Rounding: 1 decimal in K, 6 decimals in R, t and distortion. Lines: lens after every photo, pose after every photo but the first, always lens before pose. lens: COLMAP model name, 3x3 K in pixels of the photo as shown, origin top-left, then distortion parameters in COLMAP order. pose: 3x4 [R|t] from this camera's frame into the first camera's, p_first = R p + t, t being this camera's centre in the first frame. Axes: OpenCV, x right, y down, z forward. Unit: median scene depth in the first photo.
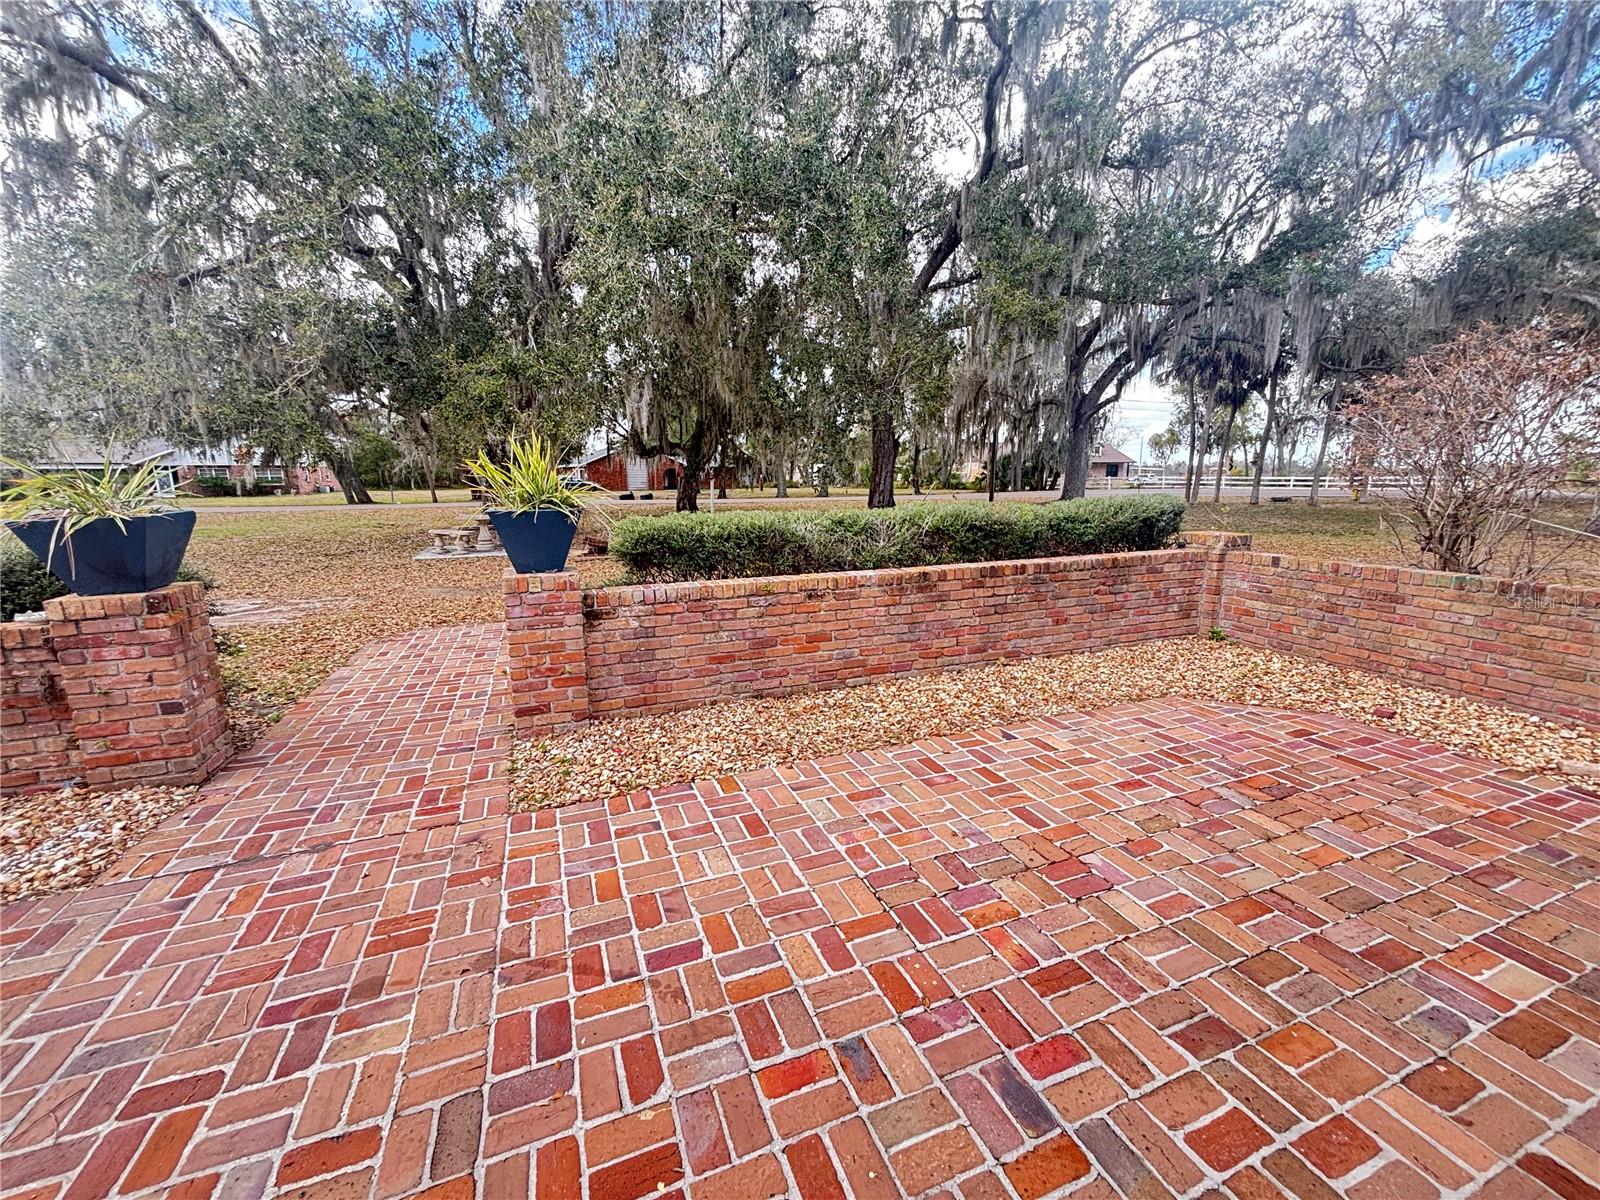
lens RADIAL K [[636.8, 0, 793.2], [0, 636.8, 597.6], [0, 0, 1]] dist [0.000983, 0.000030]
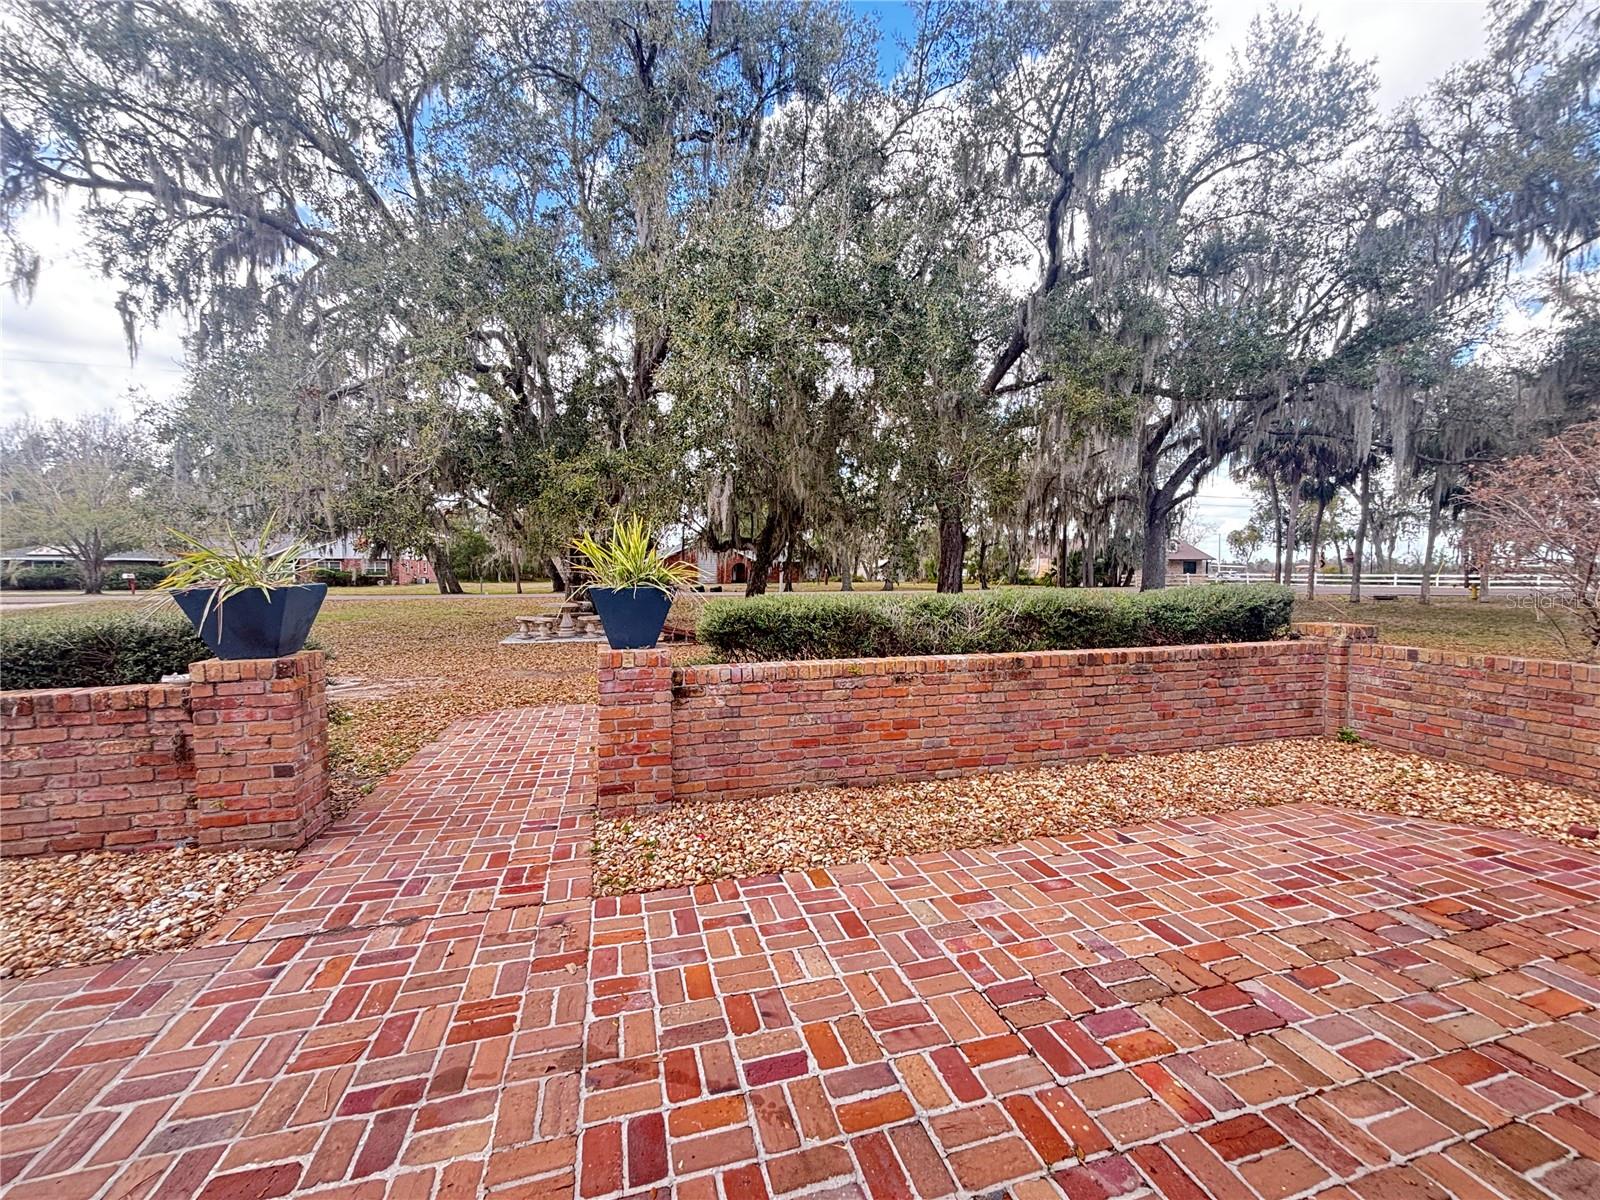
lens RADIAL K [[636.8, 0, 794.0], [0, 636.8, 600.4], [0, 0, 1]] dist [0.000983, 0.000030]
pose [[0.995236, 0.009414, -0.097036, -0.042418], [-0.023257, 0.989517, -0.142533, 0.021379], [0.094677, 0.144111, 0.985022, 0.017100]]
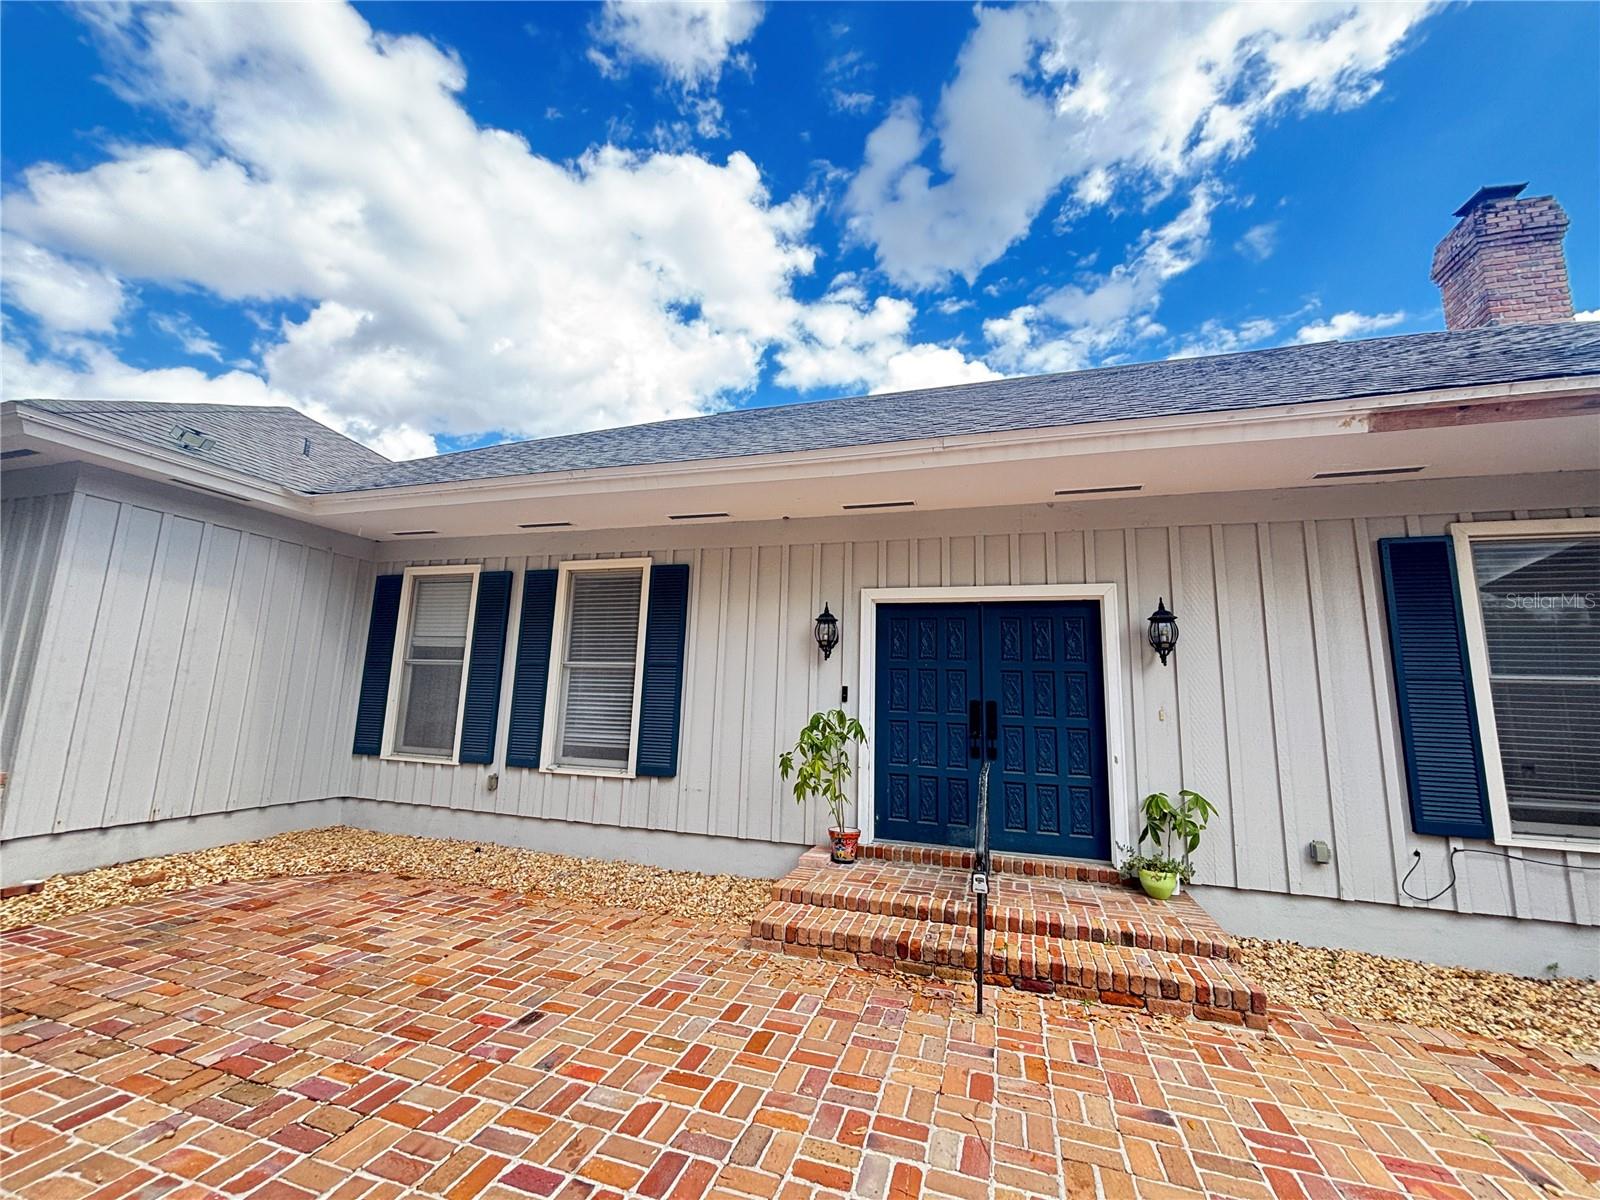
lens RADIAL K [[636.8, 0, 800.7], [0, 636.8, 599.2], [0, 0, 1]] dist [0.000983, 0.000030]
pose [[-0.780060, 0.082238, 0.620277, -0.612563], [0.090215, 0.995749, -0.018566, -0.137429], [-0.619168, 0.041476, -0.784163, 0.765150]]
